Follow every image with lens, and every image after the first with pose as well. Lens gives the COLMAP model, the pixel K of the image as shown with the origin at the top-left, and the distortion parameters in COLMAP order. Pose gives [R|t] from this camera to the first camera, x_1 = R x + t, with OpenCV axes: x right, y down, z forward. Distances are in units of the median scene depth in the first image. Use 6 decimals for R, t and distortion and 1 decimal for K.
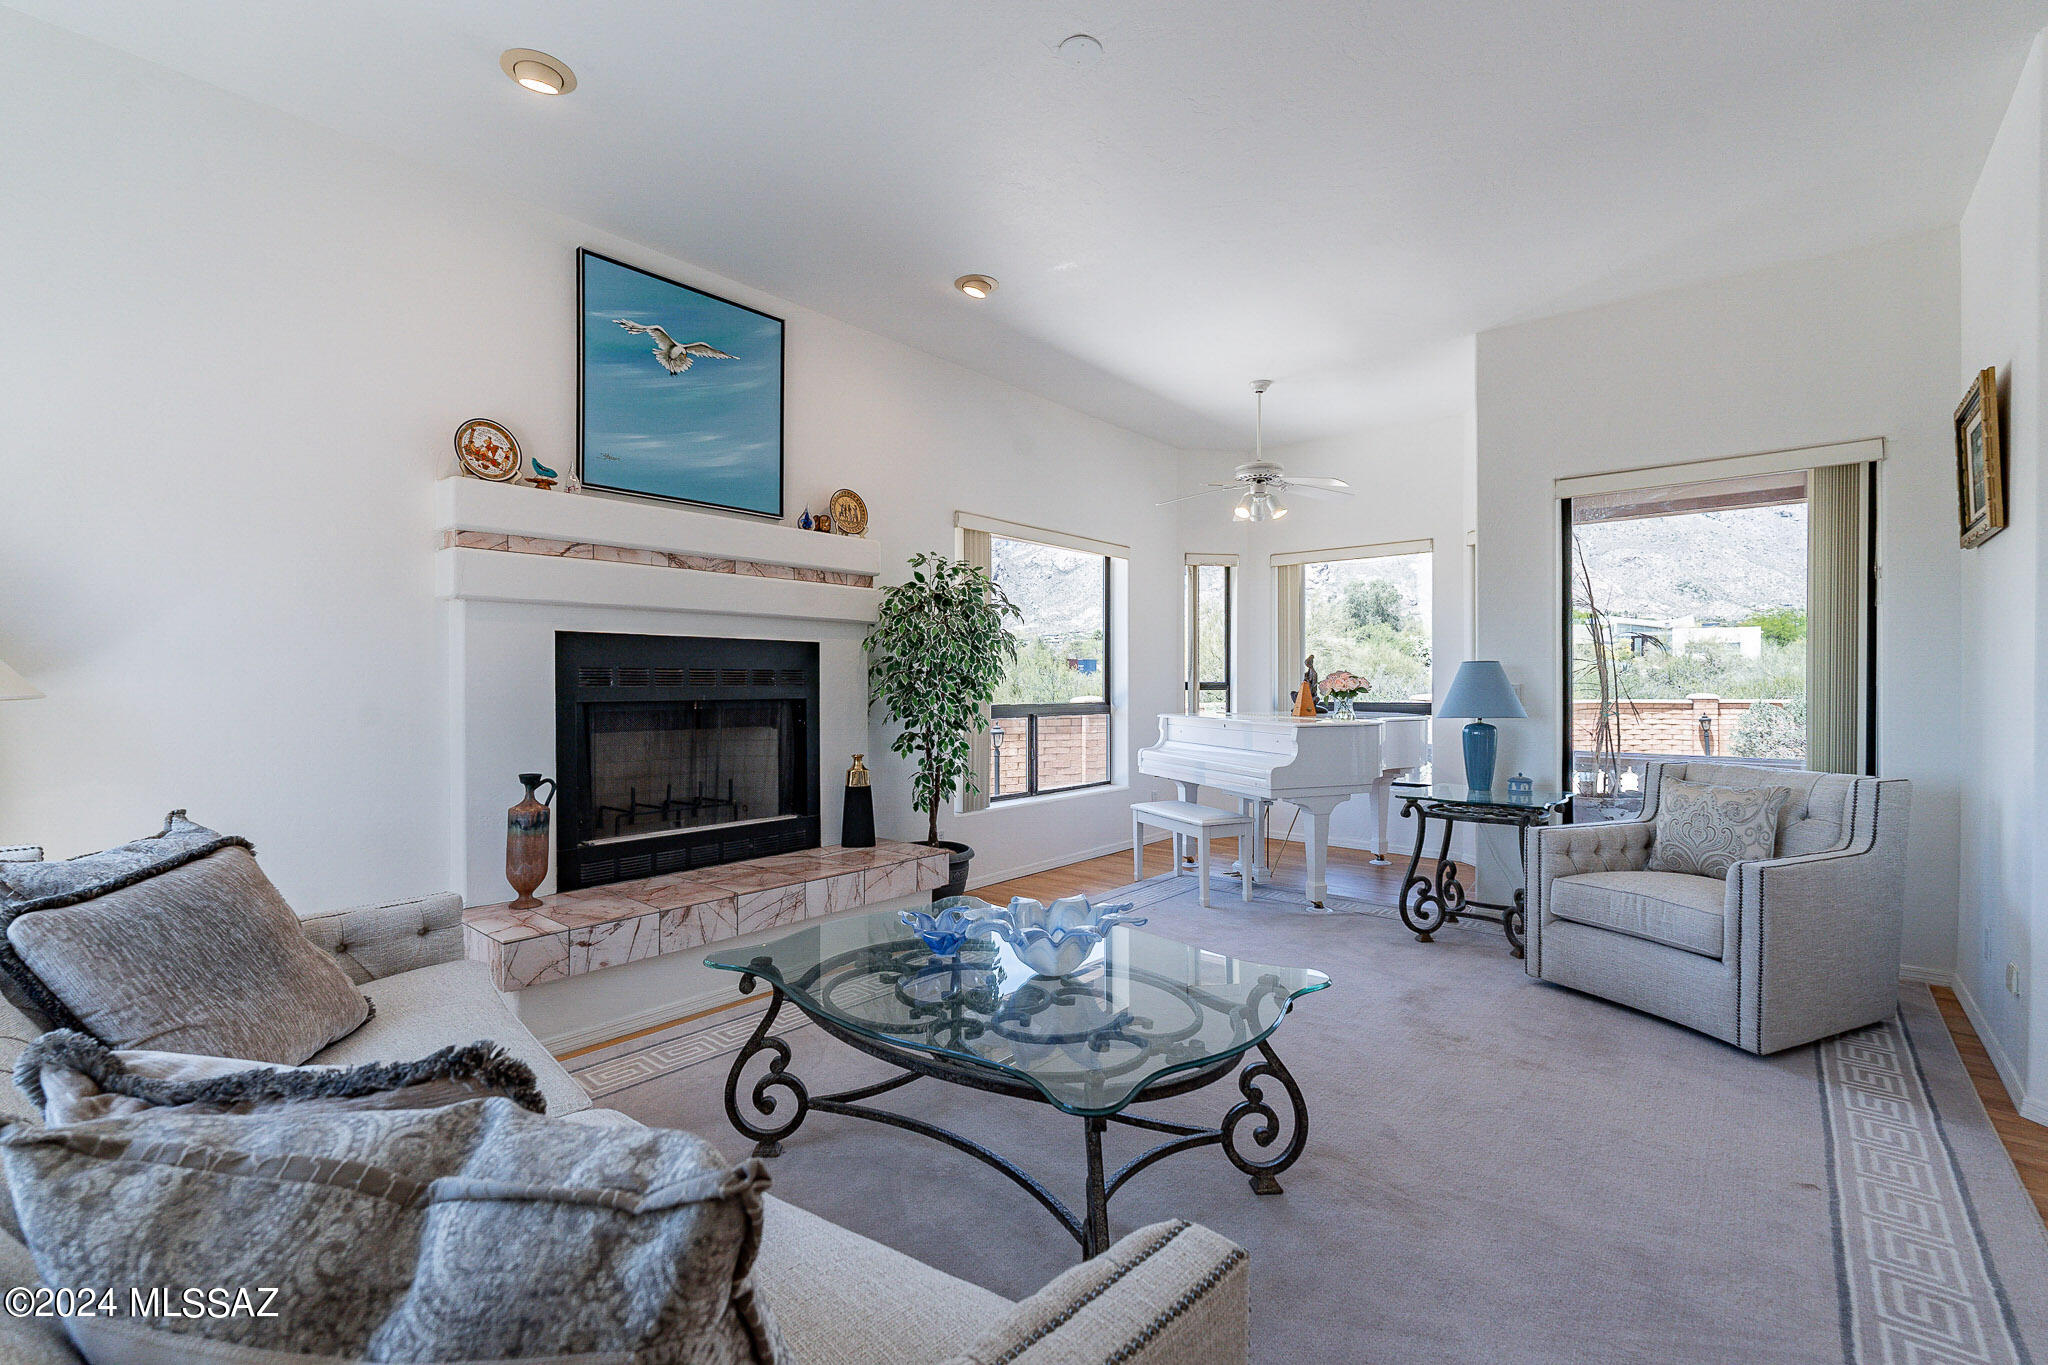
lens RADIAL K [[899.4, 0, 1027.2], [0, 899.4, 683.1], [0, 0, 1]] dist [-0.000991, -0.000235]
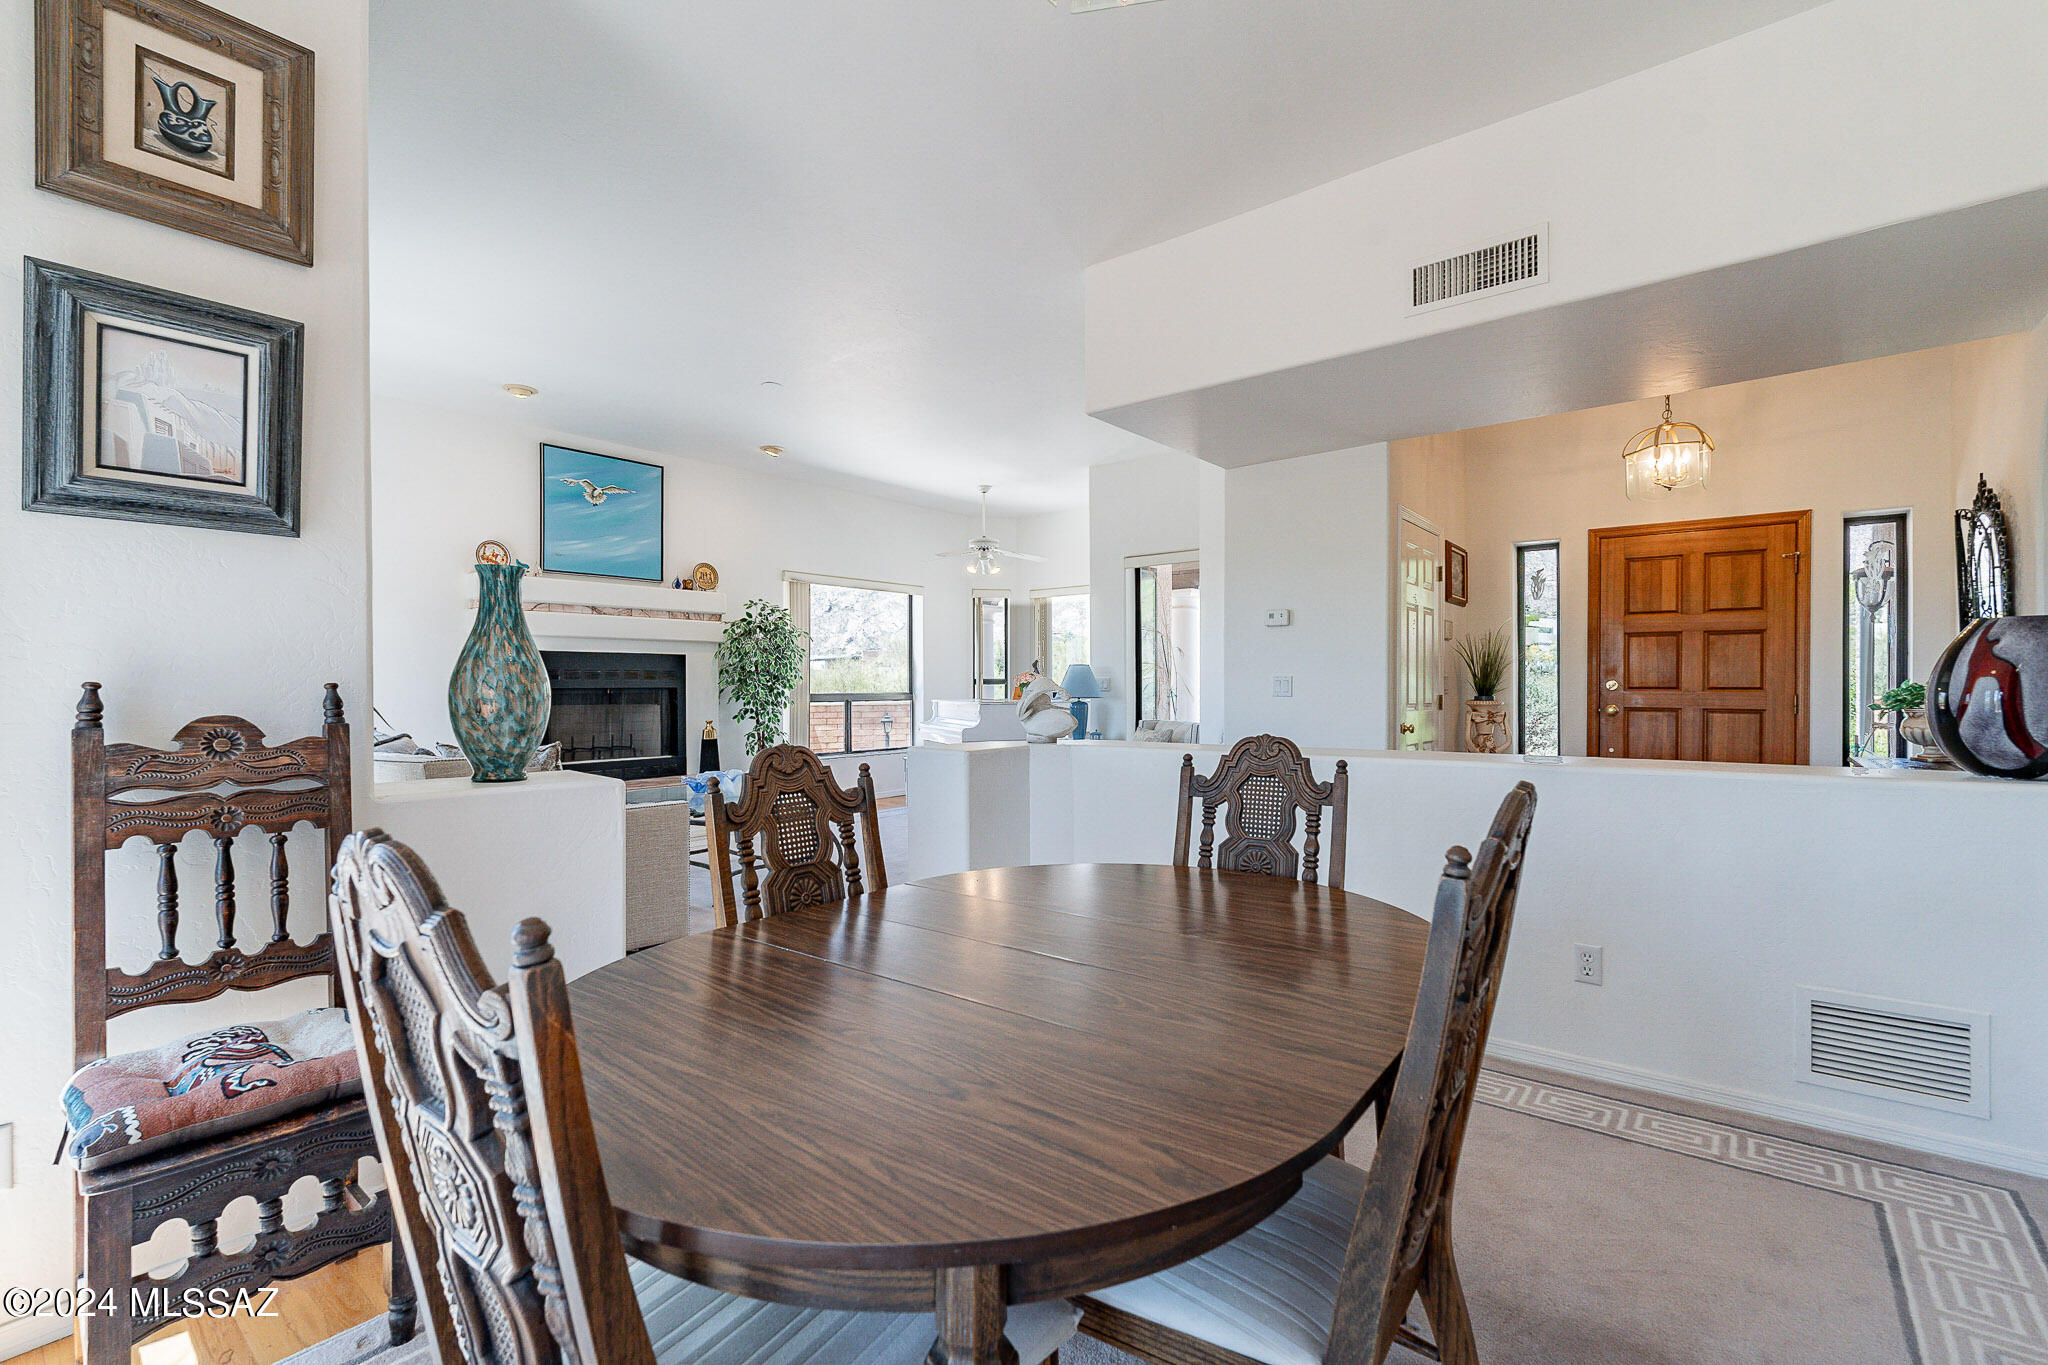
lens RADIAL K [[899.4, 0, 1021.0], [0, 899.4, 683.6], [0, 0, 1]] dist [-0.000991, -0.000235]
pose [[0.999996, -0.001040, -0.002731, 0.404880], [0.001044, 0.999998, 0.001590, 0.007691], [0.002730, -0.001592, 0.999995, -0.695185]]
